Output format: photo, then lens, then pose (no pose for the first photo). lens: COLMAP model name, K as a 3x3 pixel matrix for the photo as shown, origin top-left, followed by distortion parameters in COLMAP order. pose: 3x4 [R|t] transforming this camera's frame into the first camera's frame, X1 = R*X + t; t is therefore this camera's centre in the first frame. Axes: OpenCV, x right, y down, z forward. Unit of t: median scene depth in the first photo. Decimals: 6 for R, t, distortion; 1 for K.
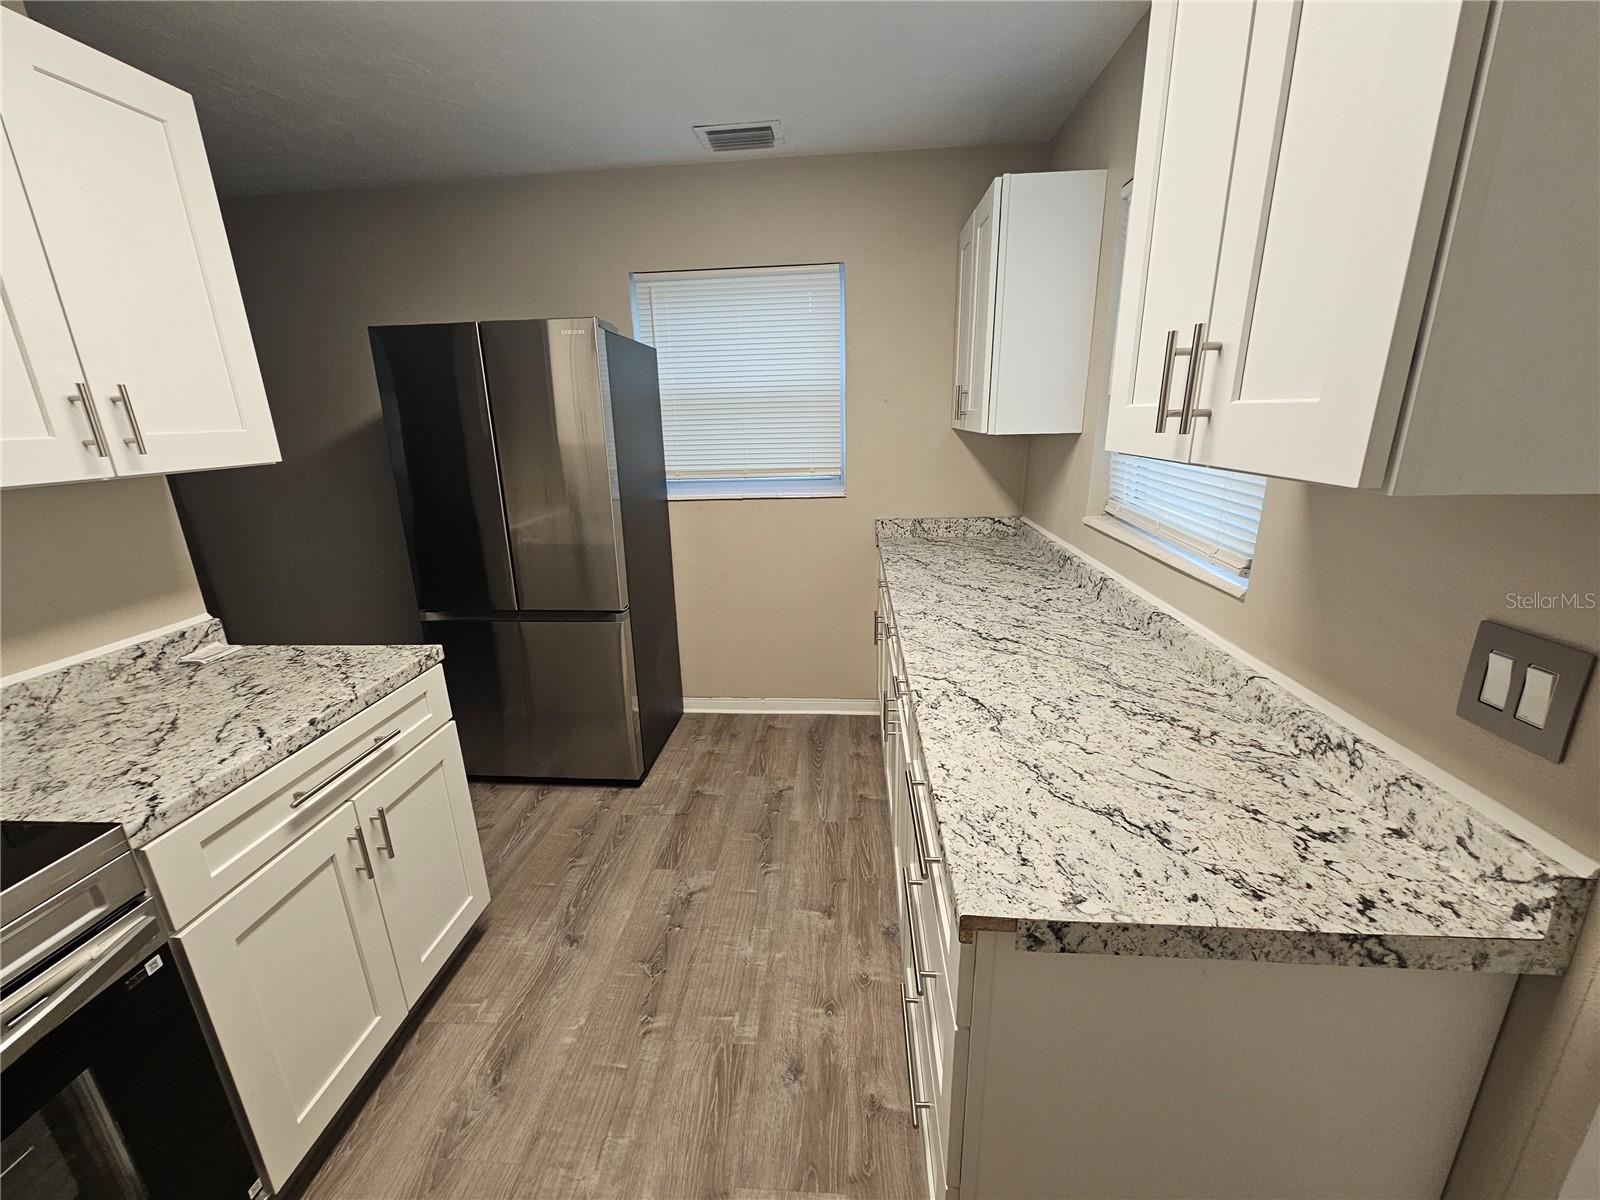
lens RADIAL K [[659.0, 0, 792.7], [0, 659.0, 614.3], [0, 0, 1]] dist [-0.016554, 0.007000]
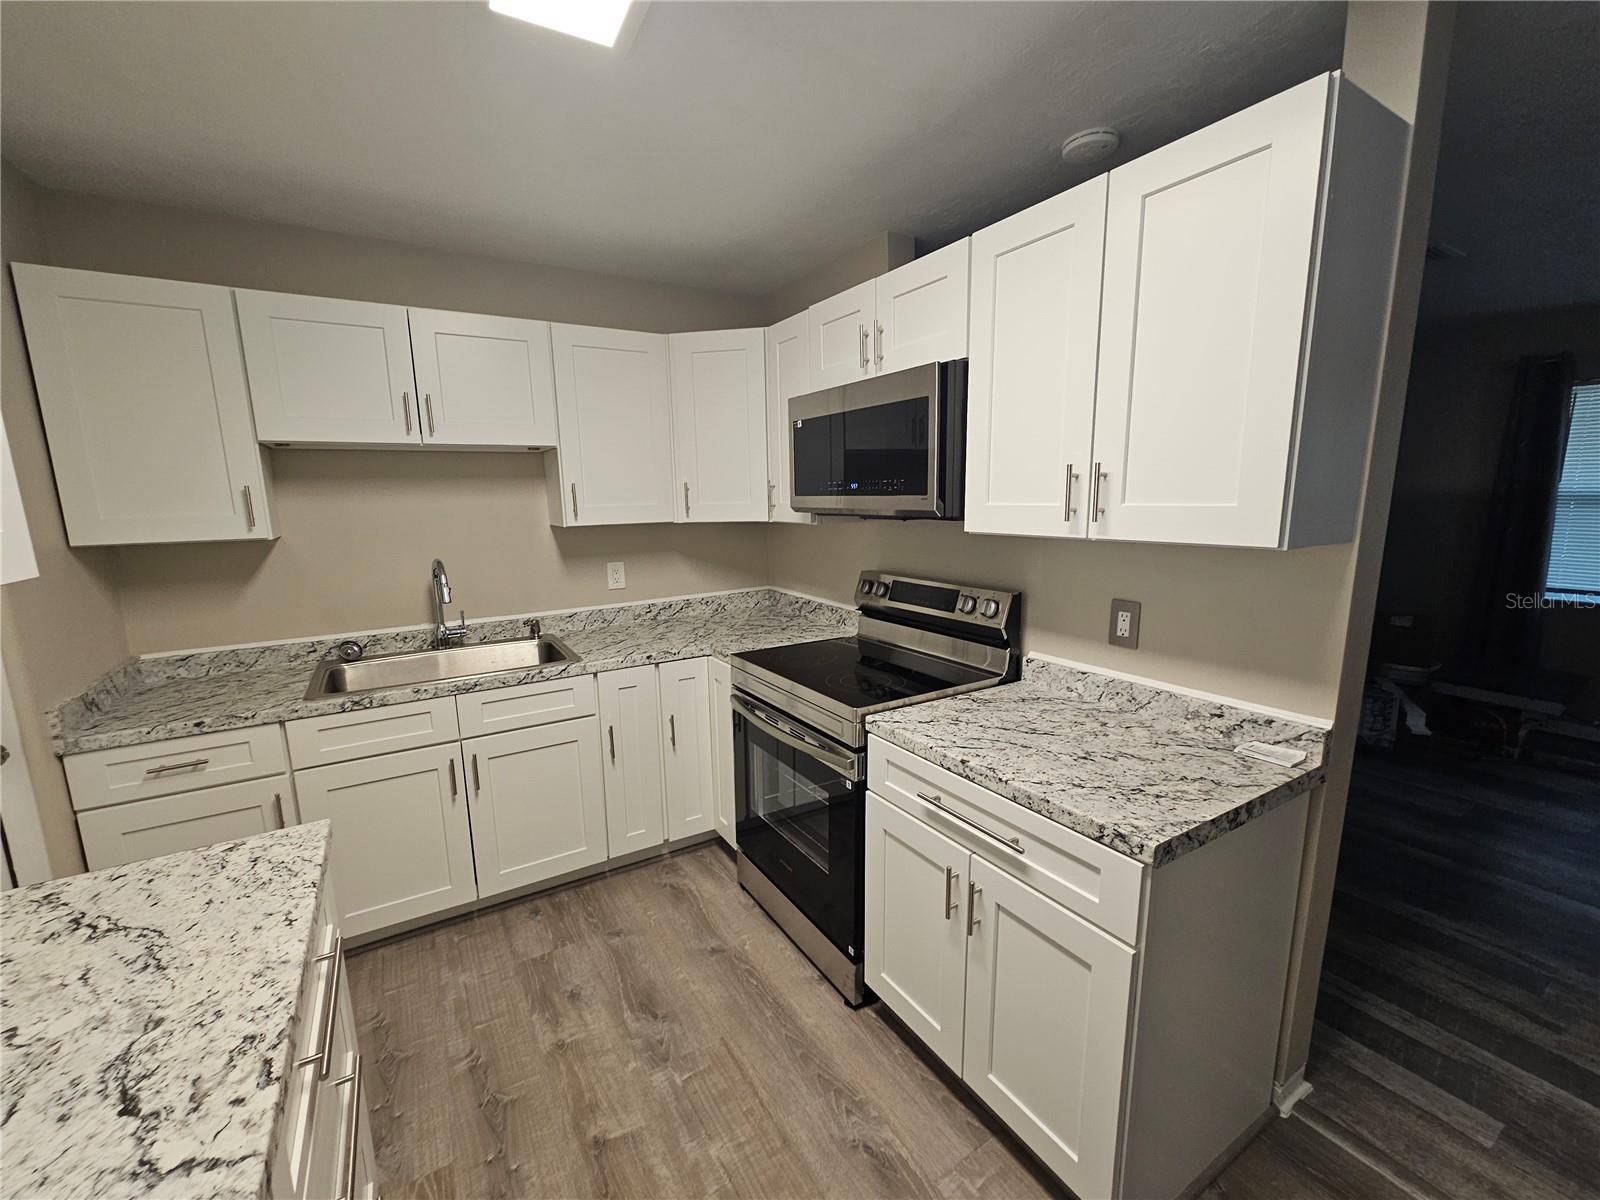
lens RADIAL K [[659.0, 0, 792.7], [0, 659.0, 614.3], [0, 0, 1]] dist [-0.016554, 0.007000]
pose [[-0.810061, 0.143472, -0.568522, 0.095677], [-0.136318, 0.896953, 0.420587, -0.459868], [0.570279, 0.418201, -0.707029, 1.421957]]
